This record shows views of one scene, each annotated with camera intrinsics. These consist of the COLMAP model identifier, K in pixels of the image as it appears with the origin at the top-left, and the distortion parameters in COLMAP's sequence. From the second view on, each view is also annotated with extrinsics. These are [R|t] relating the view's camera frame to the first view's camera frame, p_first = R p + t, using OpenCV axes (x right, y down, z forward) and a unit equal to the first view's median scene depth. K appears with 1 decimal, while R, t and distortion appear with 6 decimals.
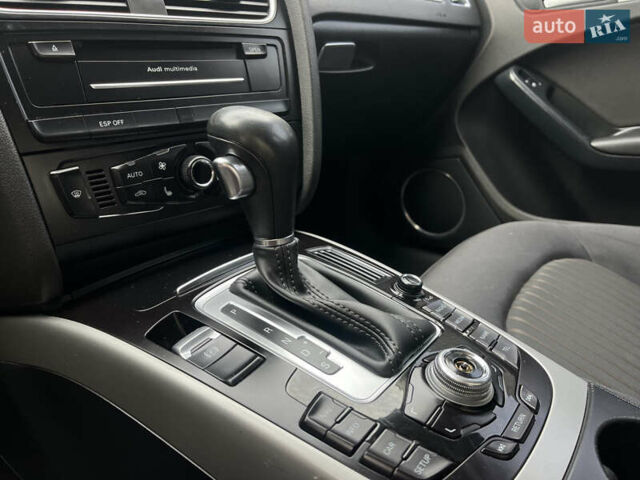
lens RADIAL K [[448.0, 0, 311.0], [0, 448.0, 238.5], [0, 0, 1]] dist [0.010523, -0.000586]
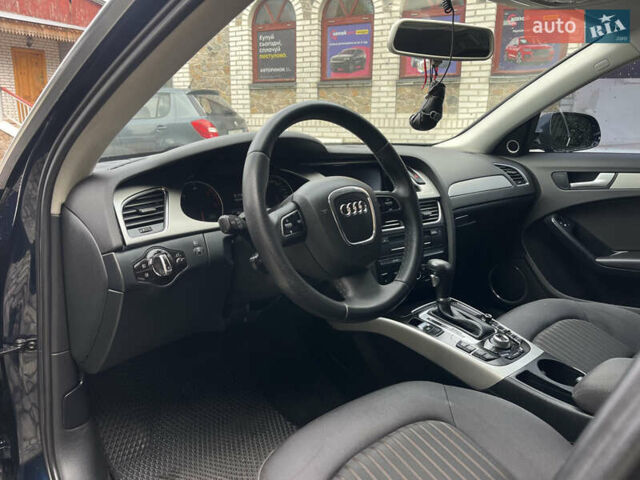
lens RADIAL K [[448.0, 0, 311.0], [0, 448.0, 238.5], [0, 0, 1]] dist [0.010523, -0.000586]
pose [[0.980071, 0.053032, -0.191437, -0.405870], [-0.076163, 0.990376, -0.115564, 0.019240], [0.183466, 0.127841, 0.974678, -2.299560]]
